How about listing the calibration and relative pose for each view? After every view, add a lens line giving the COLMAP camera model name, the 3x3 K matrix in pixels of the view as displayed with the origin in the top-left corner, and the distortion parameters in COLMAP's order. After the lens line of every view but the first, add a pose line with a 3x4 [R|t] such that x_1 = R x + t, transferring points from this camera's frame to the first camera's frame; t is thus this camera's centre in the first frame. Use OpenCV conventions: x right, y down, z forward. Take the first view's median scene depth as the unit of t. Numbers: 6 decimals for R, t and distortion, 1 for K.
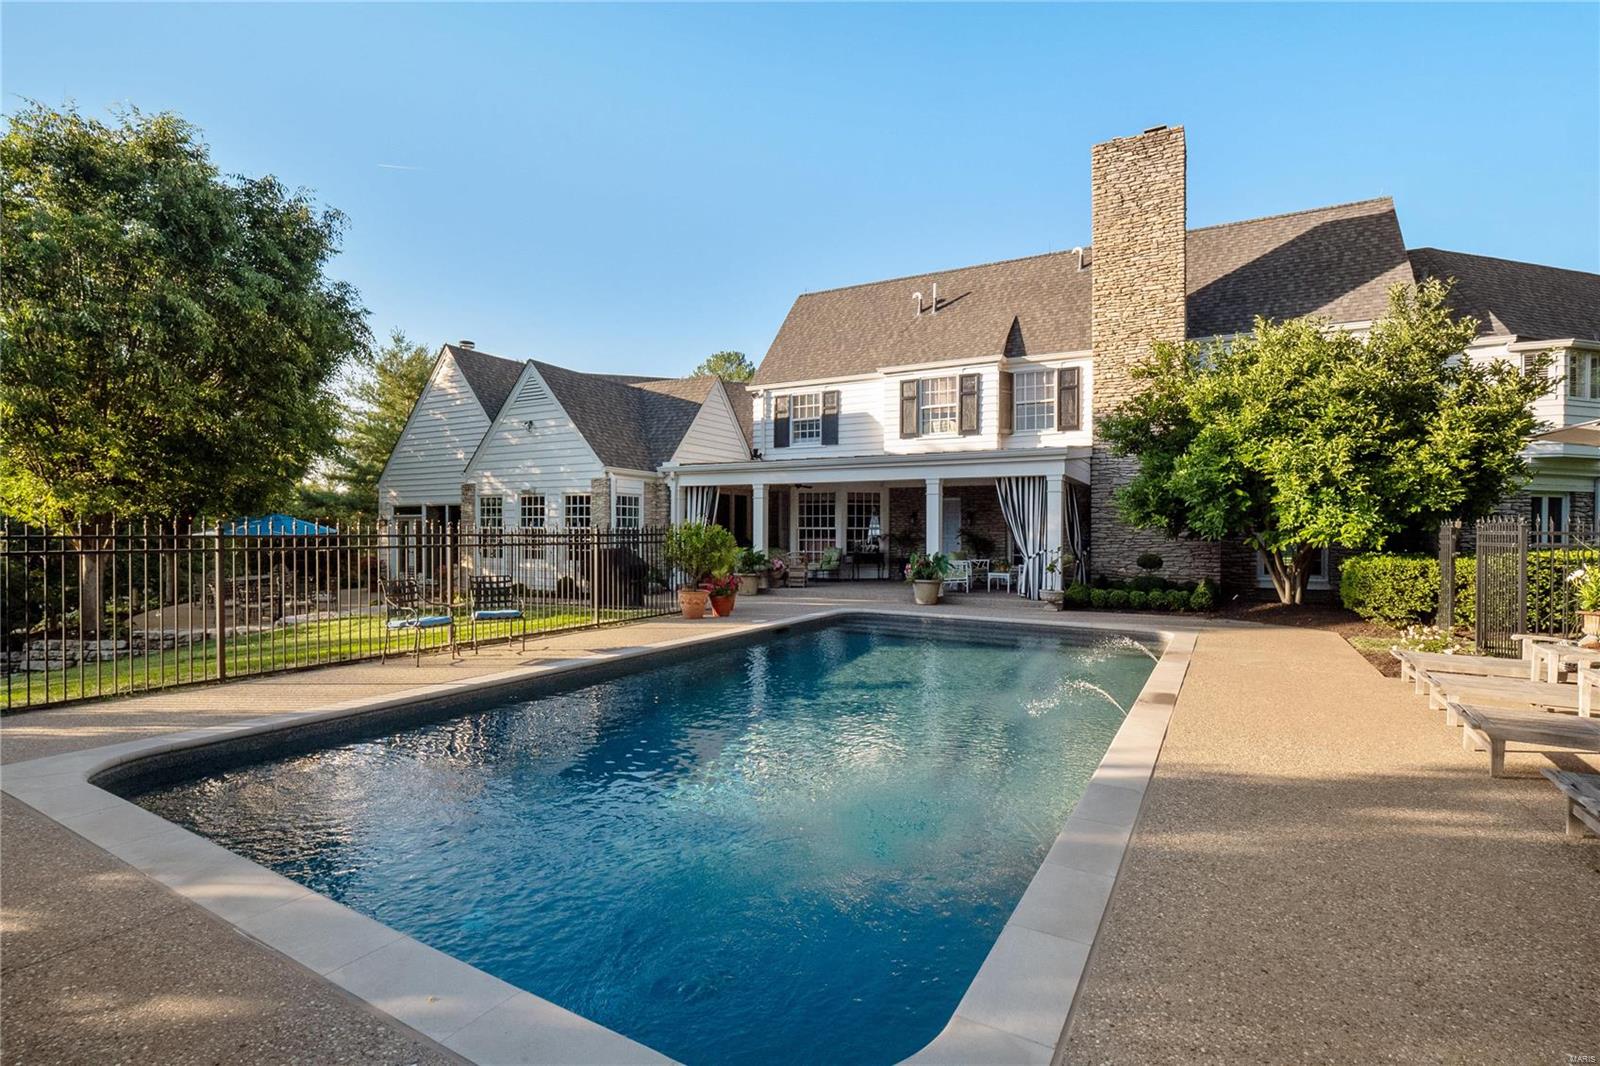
lens RADIAL K [[748.4, 0, 796.9], [0, 748.4, 532.8], [0, 0, 1]] dist [-0.004113, -0.006760]
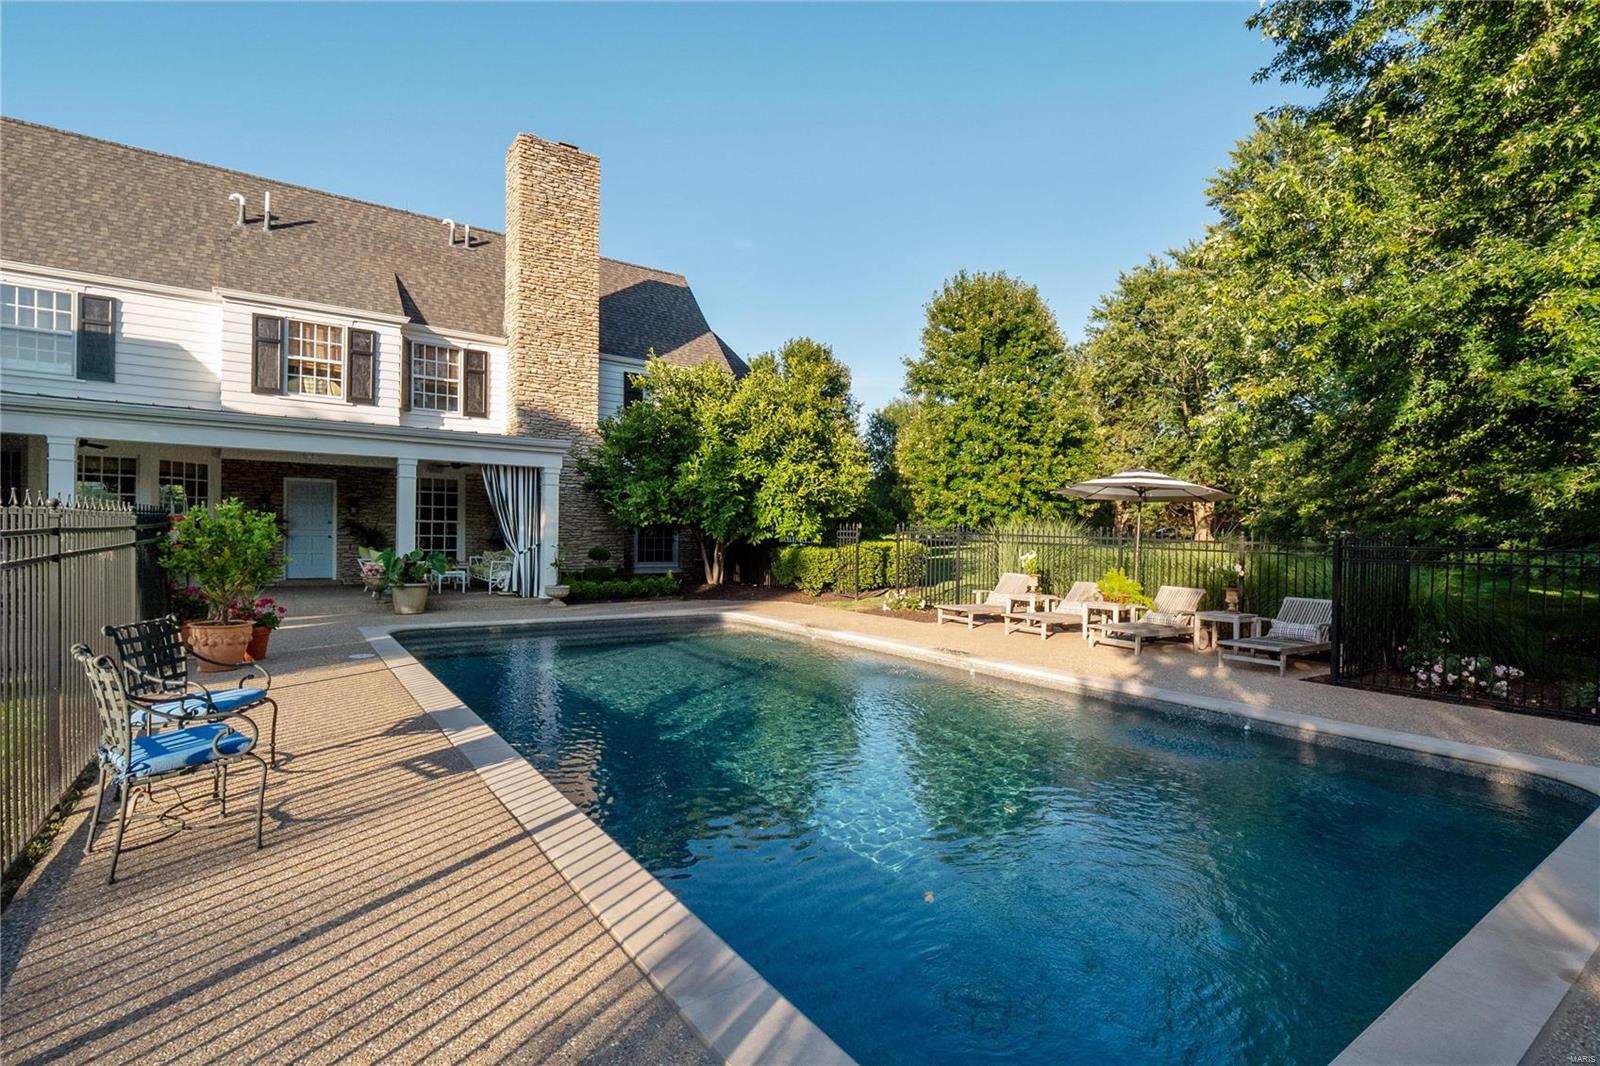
lens RADIAL K [[748.4, 0, 796.9], [0, 748.4, 532.8], [0, 0, 1]] dist [-0.004113, -0.006760]
pose [[0.425872, 0.000840, 0.904783, -0.305836], [-0.016553, 0.999839, 0.006864, -0.003397], [-0.904632, -0.017900, 0.425818, 0.218478]]
